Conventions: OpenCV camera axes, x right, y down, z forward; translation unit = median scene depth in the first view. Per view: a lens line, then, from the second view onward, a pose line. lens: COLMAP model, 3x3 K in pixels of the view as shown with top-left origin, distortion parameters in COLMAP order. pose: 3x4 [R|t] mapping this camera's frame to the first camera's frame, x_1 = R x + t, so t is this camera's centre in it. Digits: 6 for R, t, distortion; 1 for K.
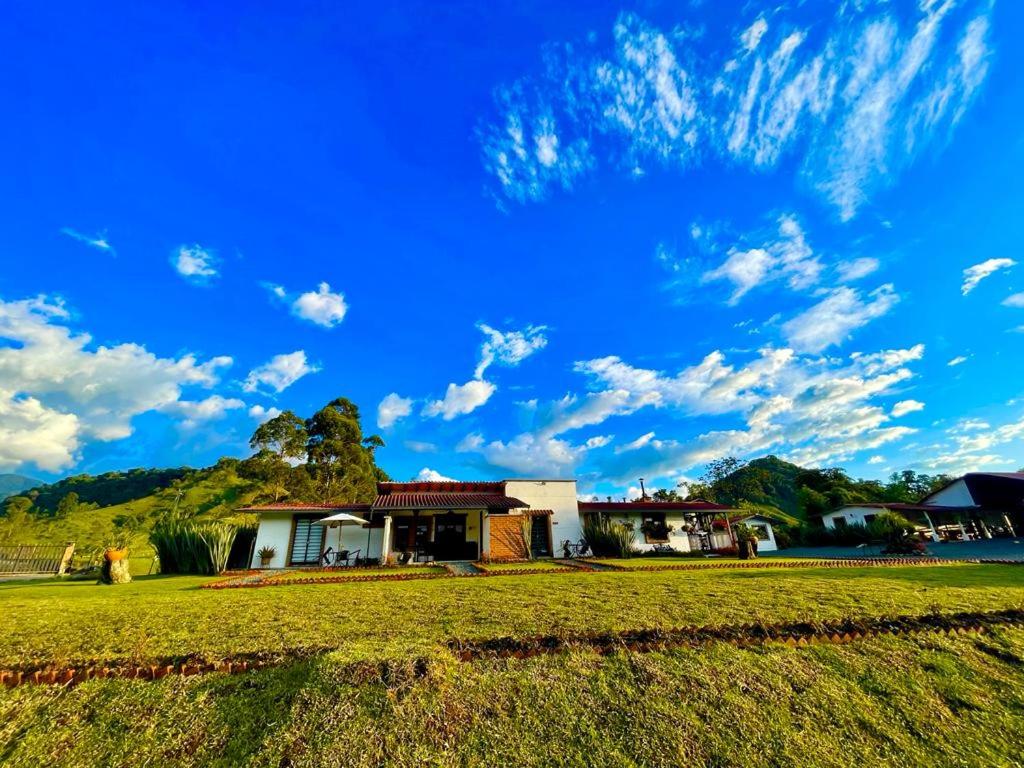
lens RADIAL K [[404.9, 0, 496.5], [0, 404.9, 380.3], [0, 0, 1]] dist [-0.001172, -0.000663]
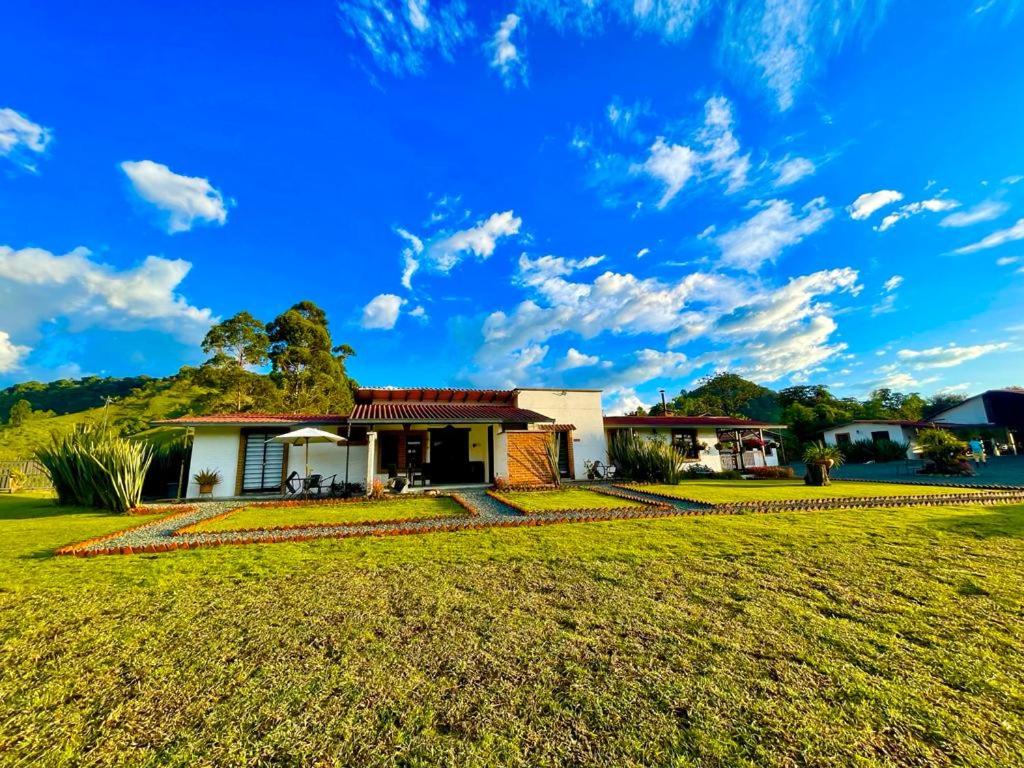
lens RADIAL K [[404.9, 0, 496.5], [0, 404.9, 380.3], [0, 0, 1]] dist [-0.001172, -0.000663]
pose [[0.997509, 0.015979, 0.068705, -0.085621], [-0.029858, 0.978093, 0.206016, 0.076619], [-0.063908, -0.207554, 0.976134, 0.257610]]
